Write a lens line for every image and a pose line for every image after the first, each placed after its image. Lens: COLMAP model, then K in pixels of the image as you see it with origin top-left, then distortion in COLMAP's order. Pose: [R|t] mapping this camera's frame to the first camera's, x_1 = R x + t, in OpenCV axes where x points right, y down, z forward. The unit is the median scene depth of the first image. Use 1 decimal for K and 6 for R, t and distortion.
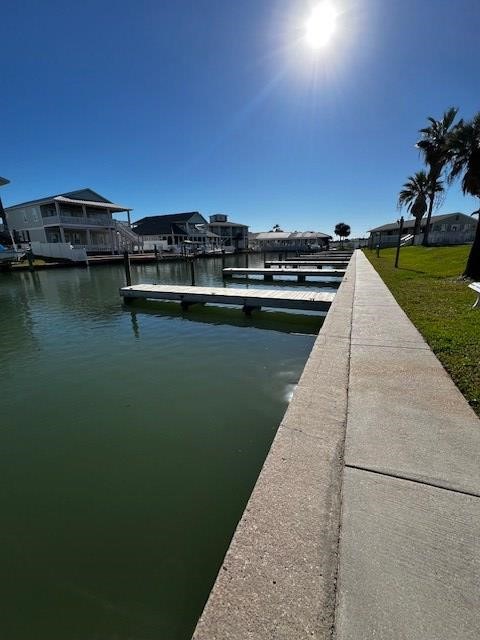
lens RADIAL K [[254.9, 0, 240.0], [0, 254.9, 320.0], [0, 0, 1]] dist [0.000024, 0.000257]
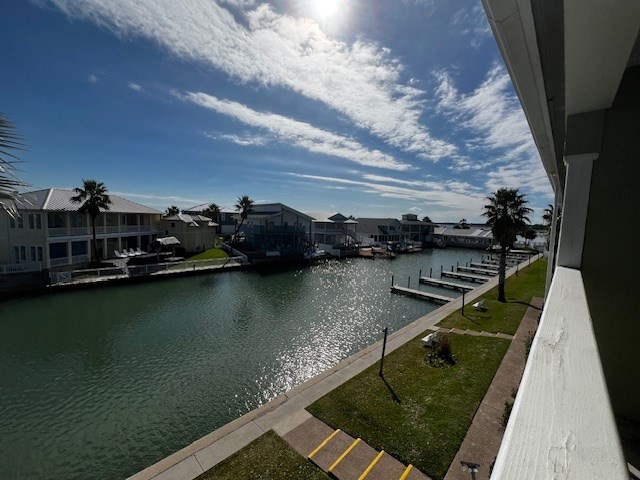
lens RADIAL K [[254.9, 0, 320.0], [0, 254.9, 240.0], [0, 0, 1]] dist [0.000024, 0.000257]
pose [[0.923910, 0.077993, -0.374577, -0.022328], [-0.152675, 0.972835, -0.174019, 0.002193], [0.350829, 0.217966, 0.910719, -0.487492]]
